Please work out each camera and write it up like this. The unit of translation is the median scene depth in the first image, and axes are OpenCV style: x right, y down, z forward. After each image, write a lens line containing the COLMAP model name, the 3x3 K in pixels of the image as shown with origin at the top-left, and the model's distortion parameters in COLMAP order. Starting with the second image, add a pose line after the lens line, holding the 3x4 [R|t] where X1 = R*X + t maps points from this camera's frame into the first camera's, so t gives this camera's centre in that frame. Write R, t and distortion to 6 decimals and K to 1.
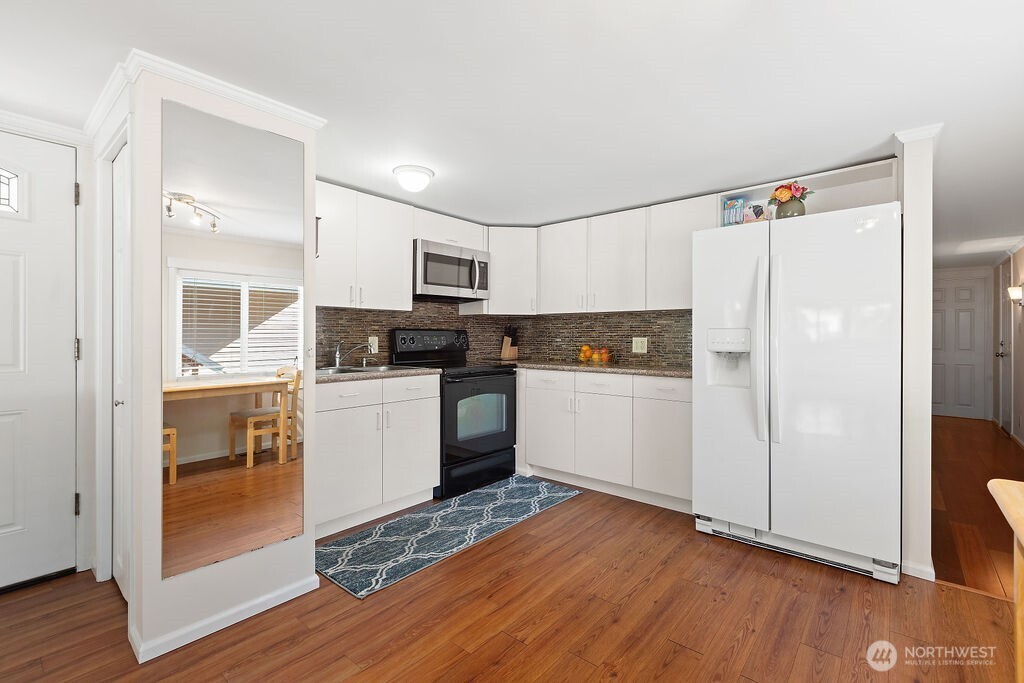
lens RADIAL K [[464.3, 0, 517.3], [0, 464.3, 332.8], [0, 0, 1]] dist [0.003206, -0.000601]
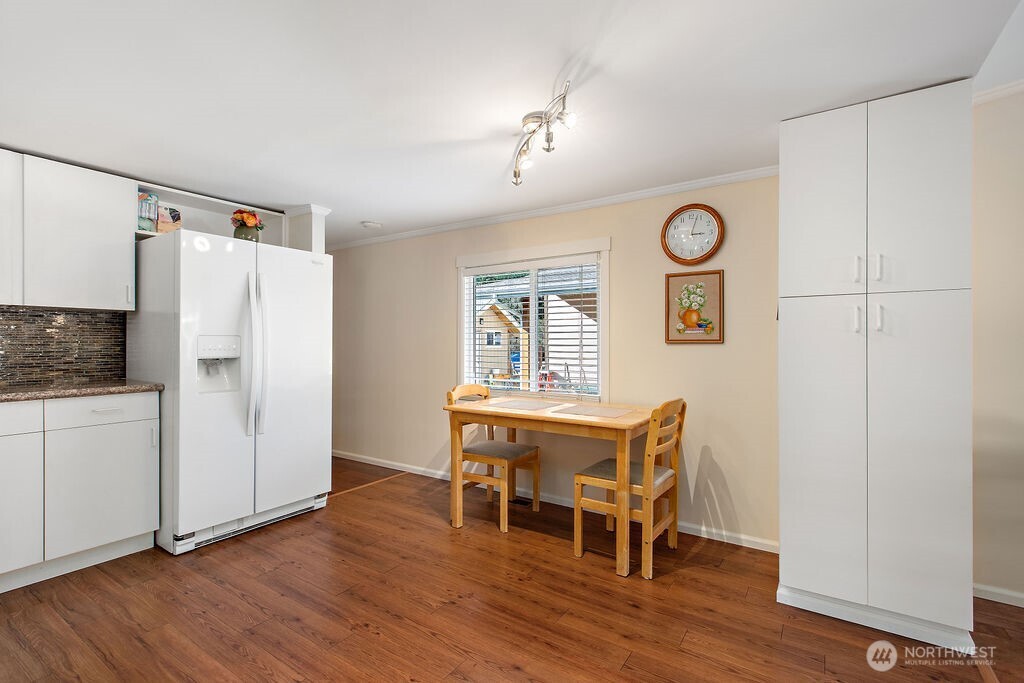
lens RADIAL K [[464.3, 0, 512.4], [0, 464.3, 344.3], [0, 0, 1]] dist [0.003206, -0.000601]
pose [[-0.114829, -0.003045, 0.993381, -0.607046], [-0.006303, 0.999977, 0.002337, 0.003638], [-0.993365, -0.005993, -0.114846, 0.456230]]
